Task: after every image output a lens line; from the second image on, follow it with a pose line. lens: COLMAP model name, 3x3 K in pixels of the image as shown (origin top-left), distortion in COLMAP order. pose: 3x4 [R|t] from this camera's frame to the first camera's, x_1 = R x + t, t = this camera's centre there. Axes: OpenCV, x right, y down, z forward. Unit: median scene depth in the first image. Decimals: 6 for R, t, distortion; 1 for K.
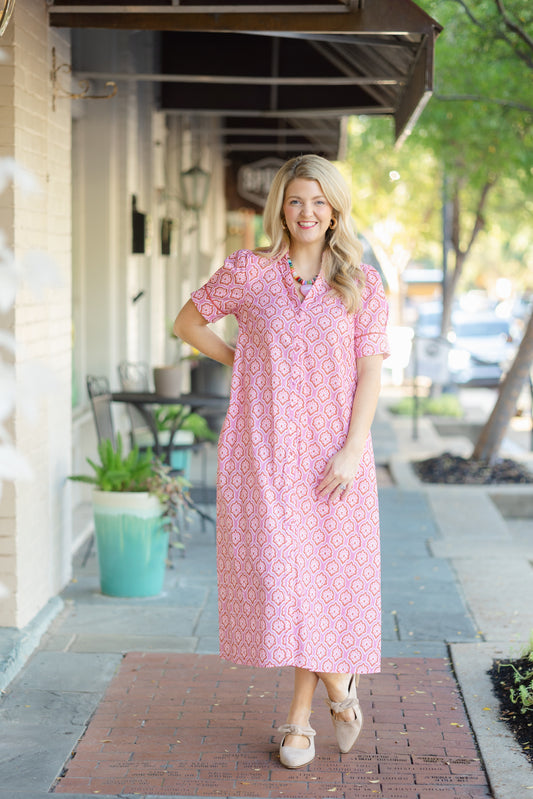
lens RADIAL K [[2674.0, 0, 266.5], [0, 2674.0, 399.5], [0, 0, 1]] dist [0.341895, 1.811411]
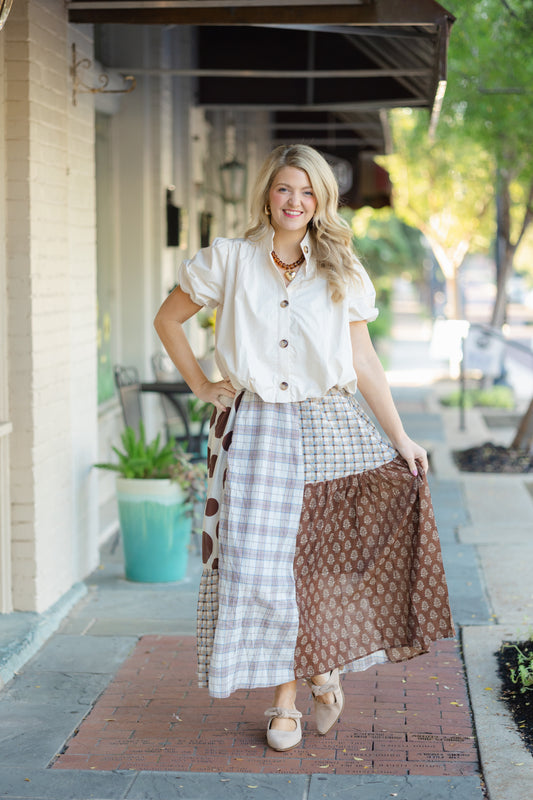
lens RADIAL K [[2677.4, 0, 266.5], [0, 2677.4, 400.0], [0, 0, 1]] dist [0.341895, 1.811411]
pose [[0.998579, -0.006708, -0.052867, 0.047051], [0.006601, 0.999976, -0.002200, 0.007070], [0.052881, 0.001848, 0.998599, -0.014858]]
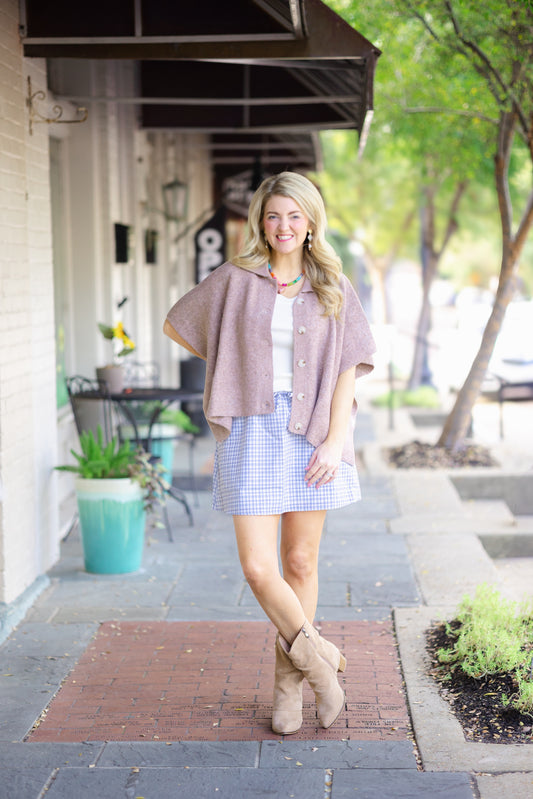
lens RADIAL K [[2739.5, 0, 266.1], [0, 2739.5, 404.7], [0, 0, 1]] dist [1.262195, -0.784055]
pose [[0.999489, -0.019590, -0.025252, 0.044112], [0.019616, 0.999807, 0.000785, 0.004265], [0.025232, -0.001280, 0.999681, -0.142592]]
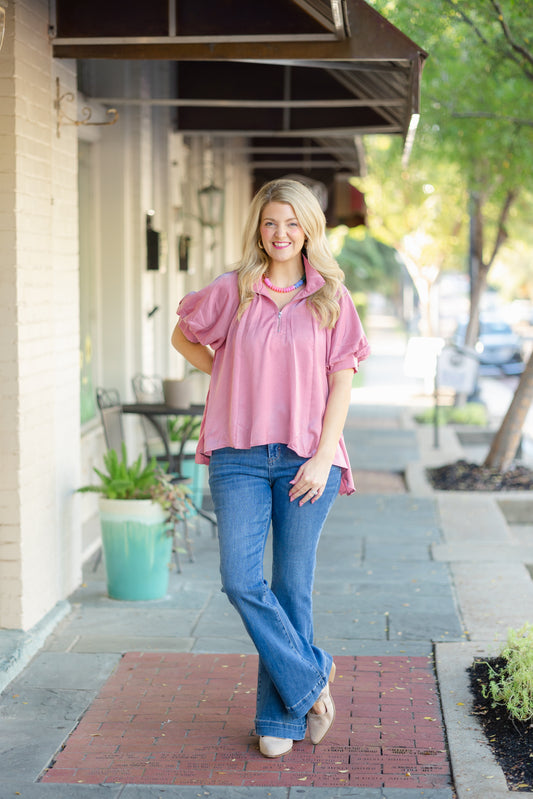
lens RADIAL K [[2762.4, 0, 256.0], [0, 2762.4, 376.0], [0, 0, 1]] dist [0.427124, 2.072354]
pose [[0.998893, -0.008617, -0.046242, 0.047709], [0.008085, 0.999899, -0.011688, -0.000729], [0.046338, 0.011301, 0.998862, -0.079907]]
